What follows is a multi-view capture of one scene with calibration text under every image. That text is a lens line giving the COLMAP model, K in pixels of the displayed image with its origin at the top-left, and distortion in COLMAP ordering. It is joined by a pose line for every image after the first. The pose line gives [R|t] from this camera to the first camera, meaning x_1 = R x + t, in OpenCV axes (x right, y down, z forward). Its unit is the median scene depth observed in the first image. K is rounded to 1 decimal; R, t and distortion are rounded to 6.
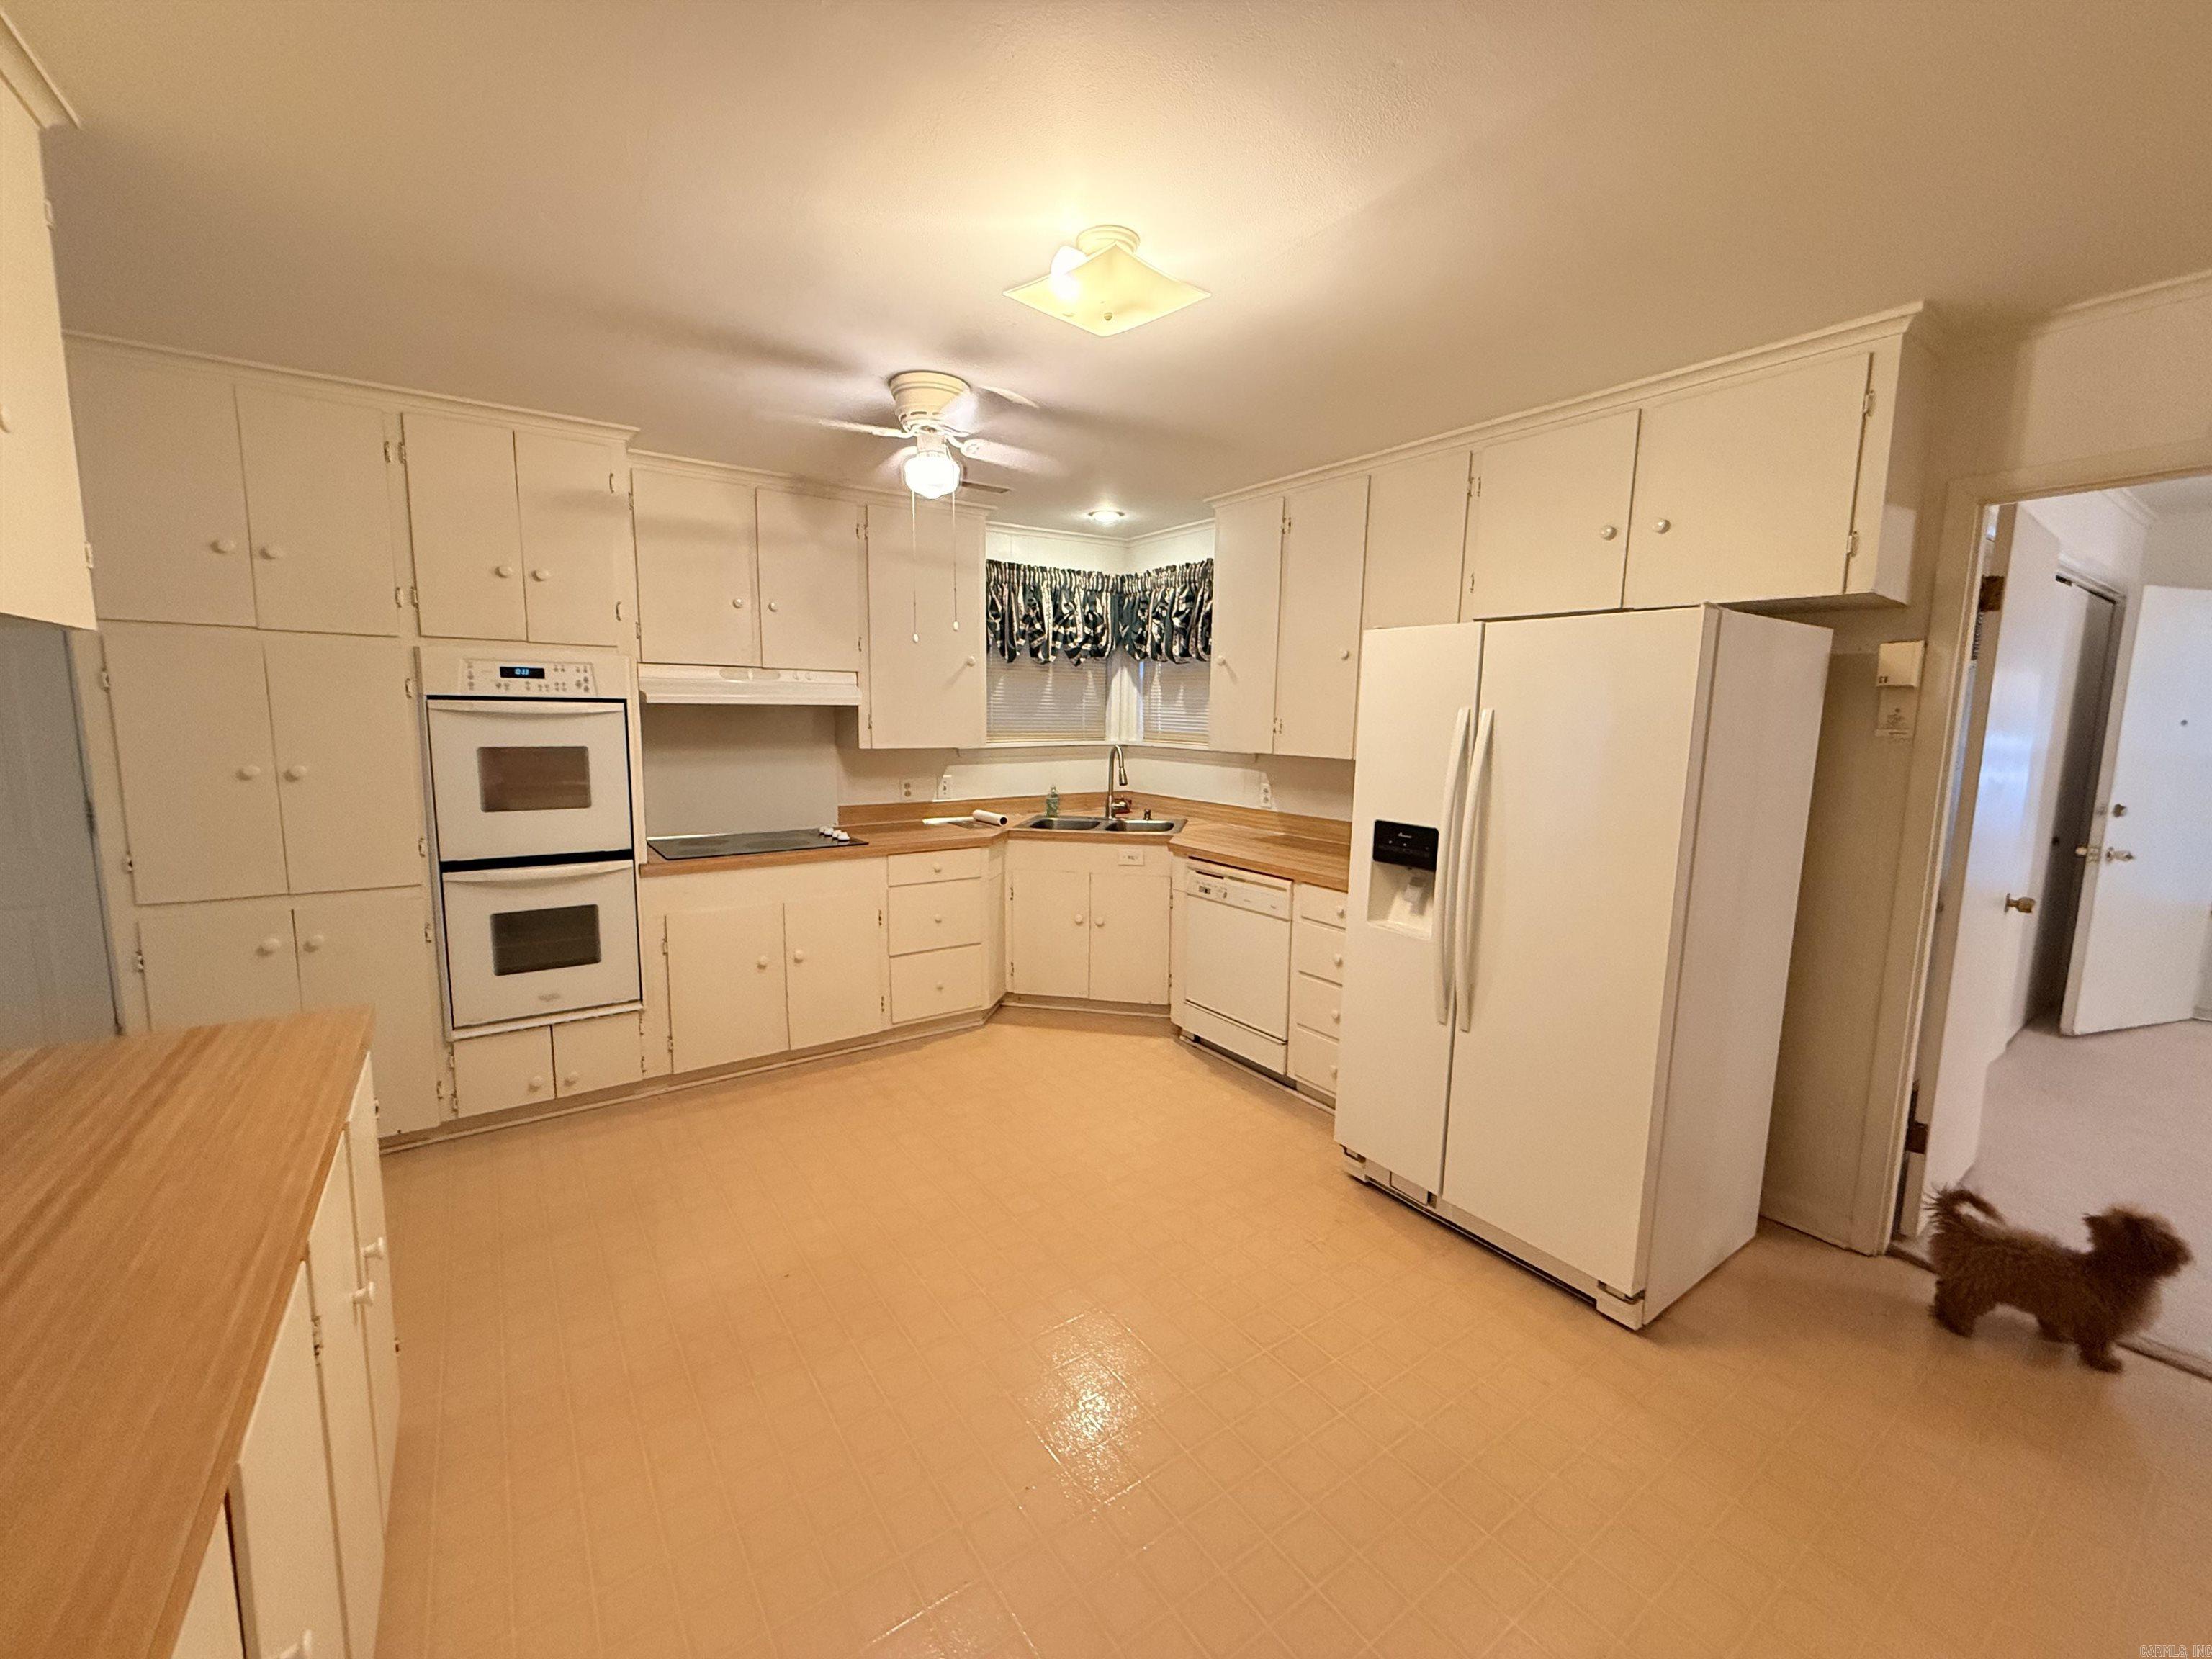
lens RADIAL K [[889.9, 0, 1100.2], [0, 889.9, 824.5], [0, 0, 1]] dist [0.000497, 0.000793]
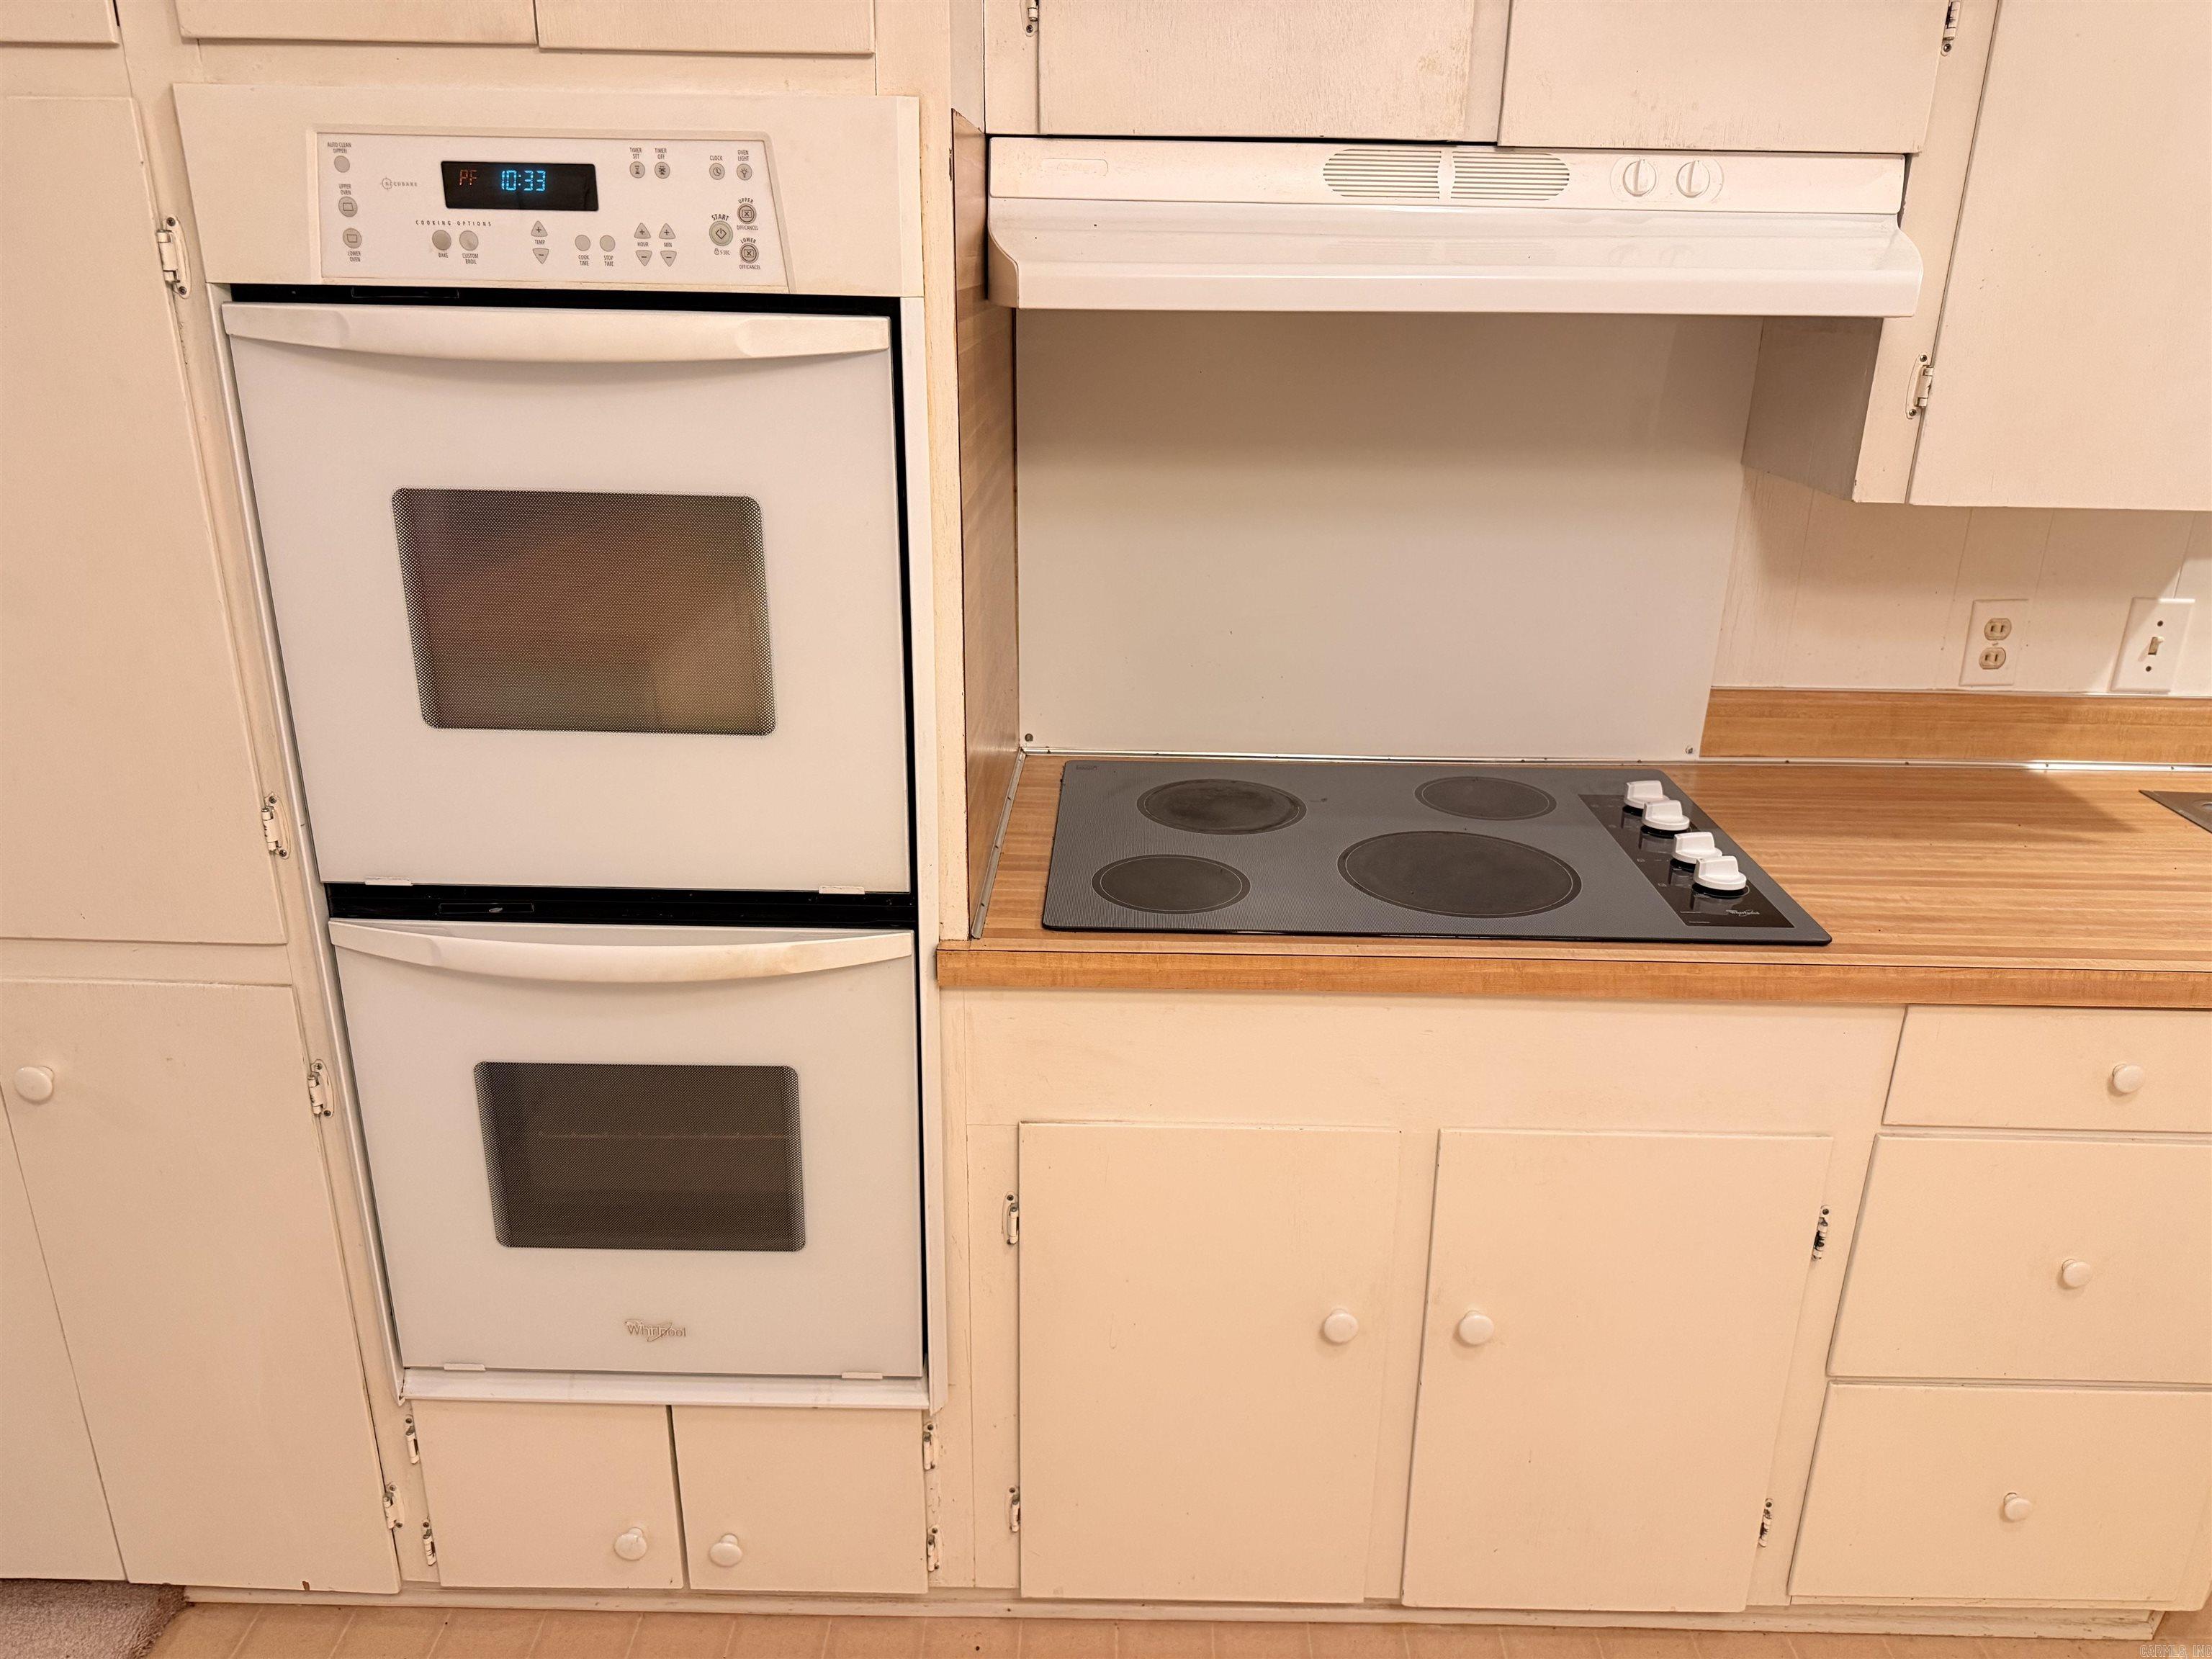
lens RADIAL K [[1572.8, 0, 1110.0], [0, 1572.8, 835.5], [0, 0, 1]] dist [0.023593, -0.028405]
pose [[0.810445, 0.204593, -0.548926, -0.191768], [-0.078295, 0.966454, 0.244616, -0.091845], [0.580559, -0.155270, 0.799277, 0.565702]]
